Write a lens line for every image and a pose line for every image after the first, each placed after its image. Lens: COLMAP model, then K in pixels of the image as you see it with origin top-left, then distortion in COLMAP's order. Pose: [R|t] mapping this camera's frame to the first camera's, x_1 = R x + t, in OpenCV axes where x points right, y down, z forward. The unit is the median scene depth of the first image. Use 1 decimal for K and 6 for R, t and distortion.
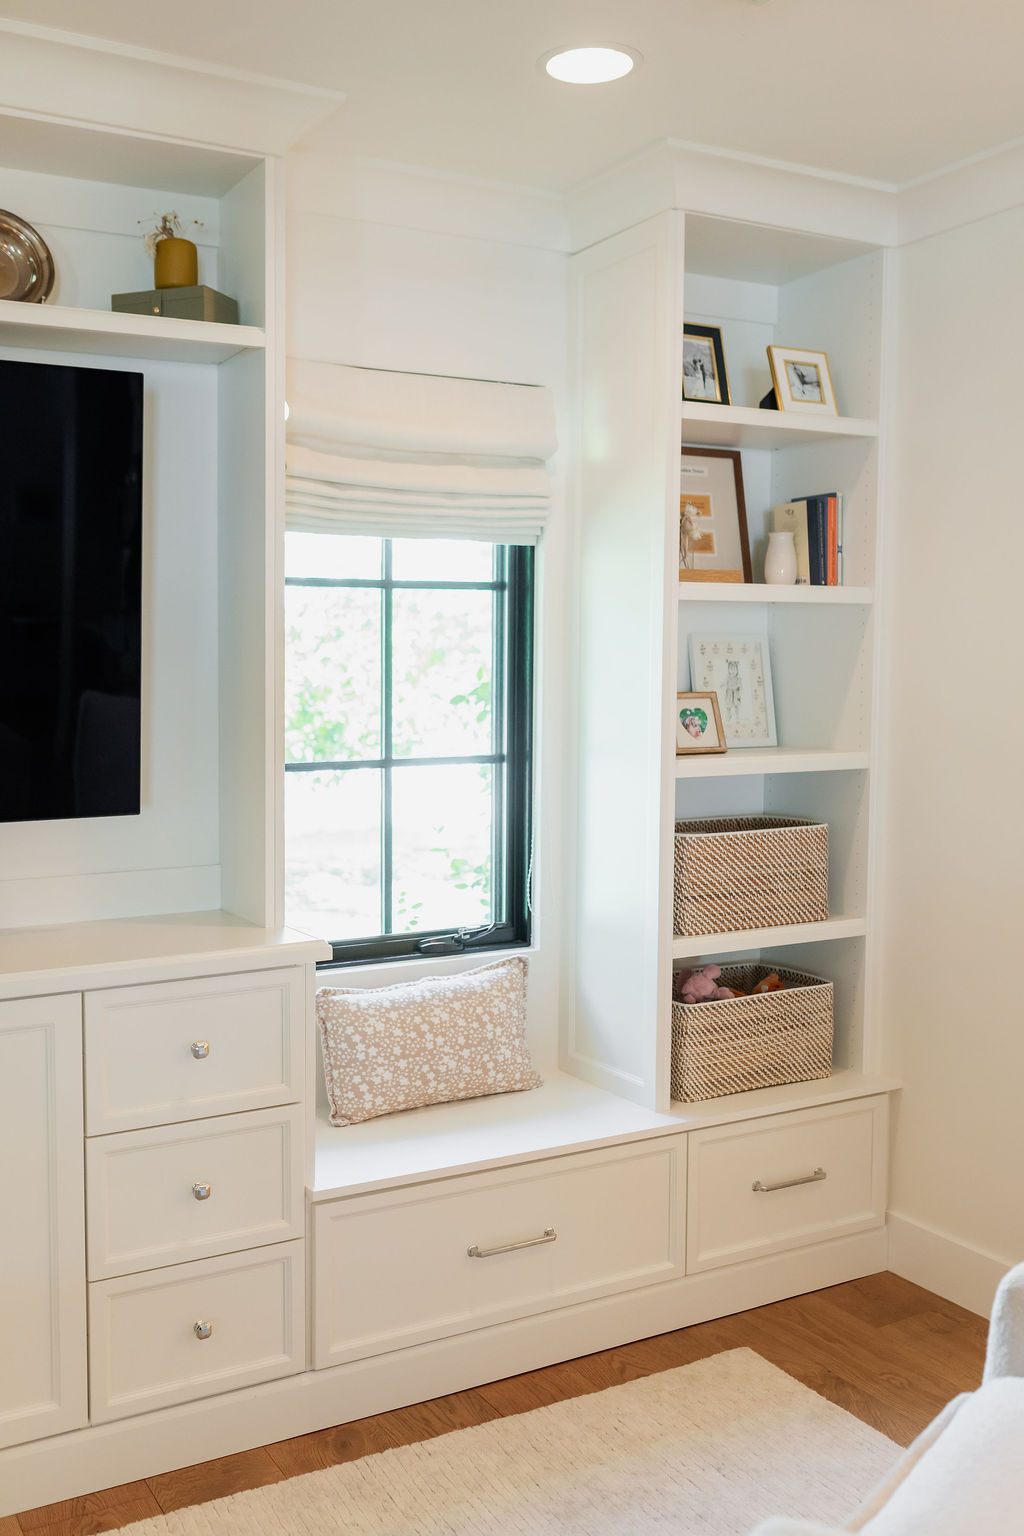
lens RADIAL K [[1545.7, 0, 547.8], [0, 1545.7, 747.2], [0, 0, 1]] dist [0.008397, 0.028267]
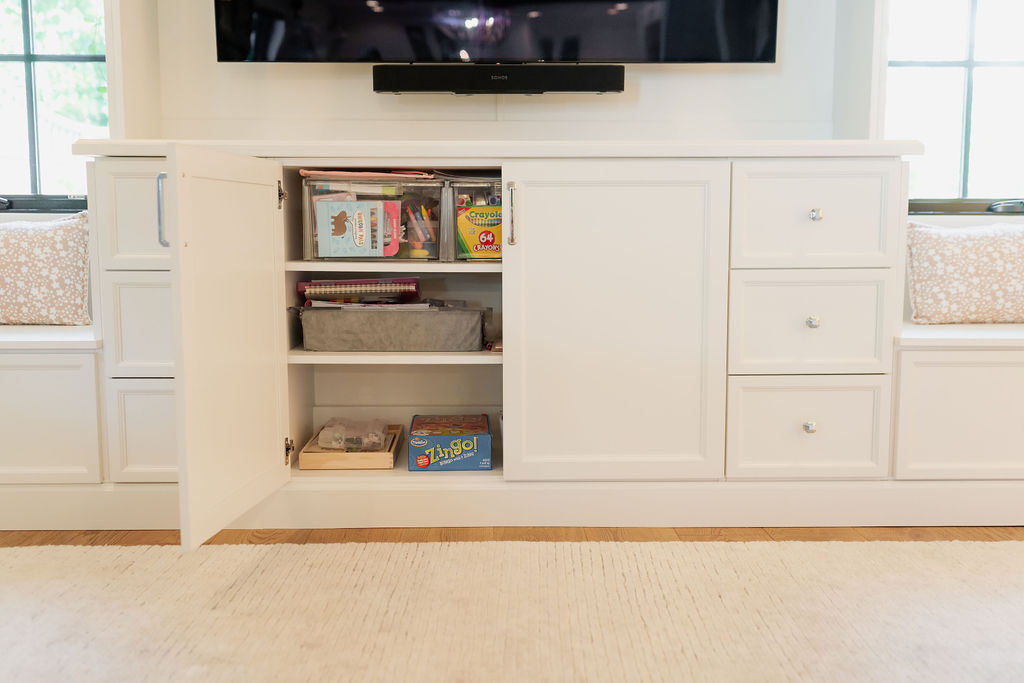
lens RADIAL K [[1030.5, 0, 512.0], [0, 1030.5, 341.5], [0, 0, 1]] dist [0.008397, 0.028267]
pose [[0.881176, 0.050381, -0.470097, -0.028222], [-0.026229, 0.997984, 0.057789, 0.213196], [0.472061, -0.038592, 0.880721, 0.079948]]
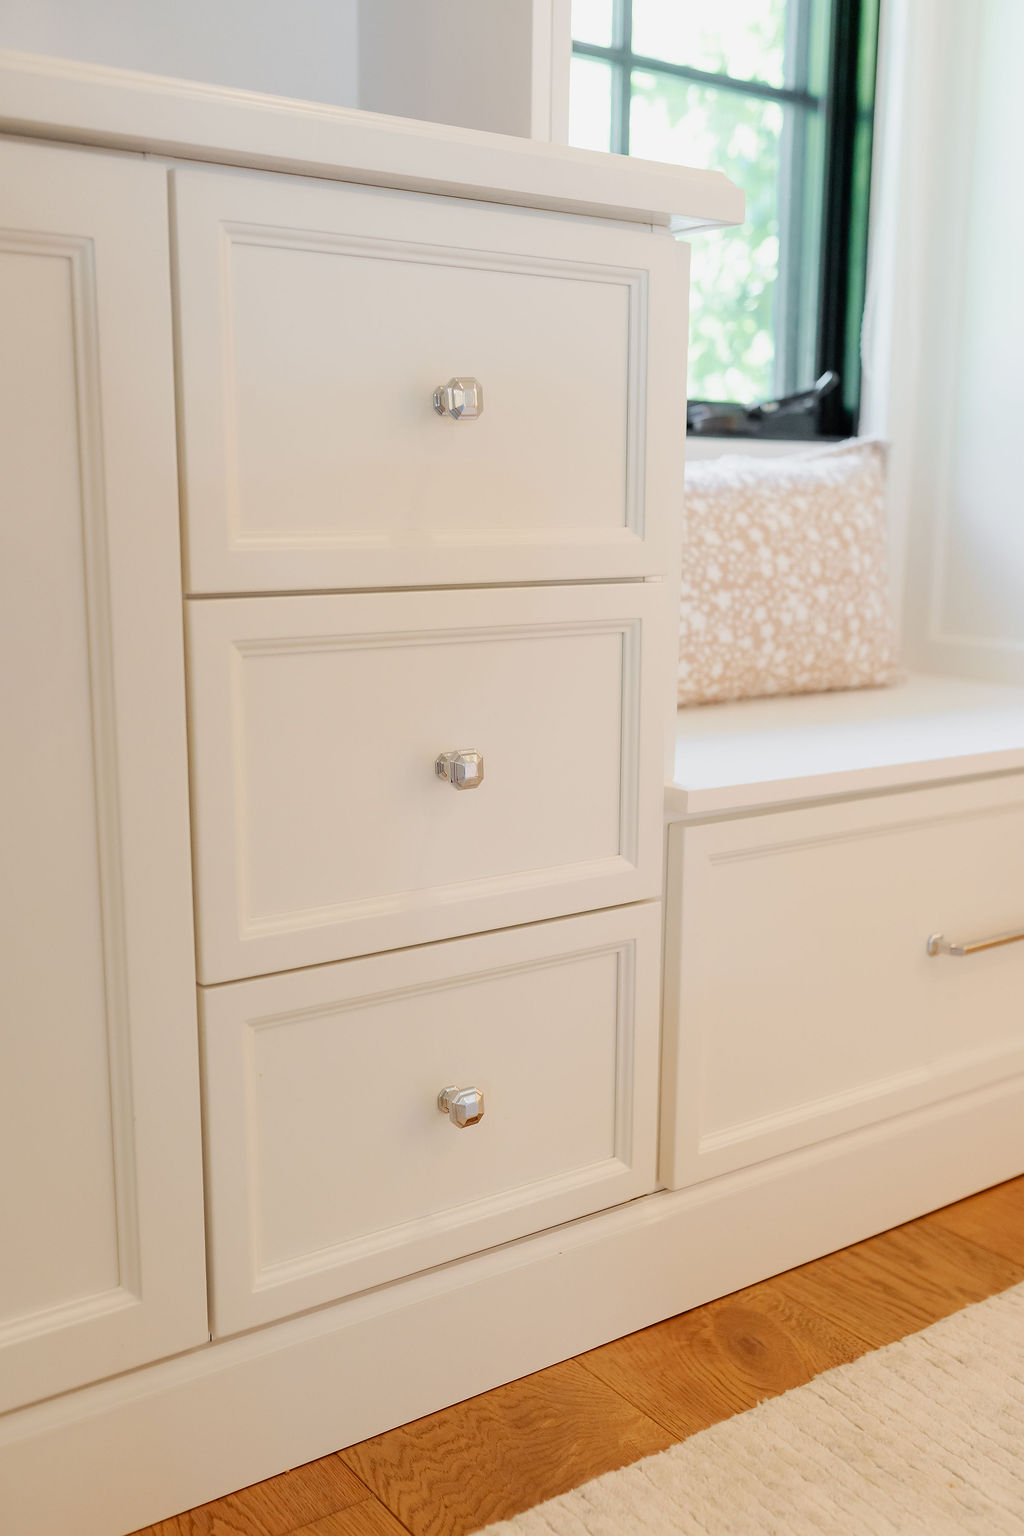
lens RADIAL K [[1570.3, 0, 546.0], [0, 1570.3, 798.3], [0, 0, 1]] dist [0.007309, 0.006953]
pose [[0.994666, -0.009243, 0.102729, -0.200818], [-0.004906, 0.990609, 0.136638, 0.197088], [-0.103027, -0.136413, 0.985280, 0.494830]]
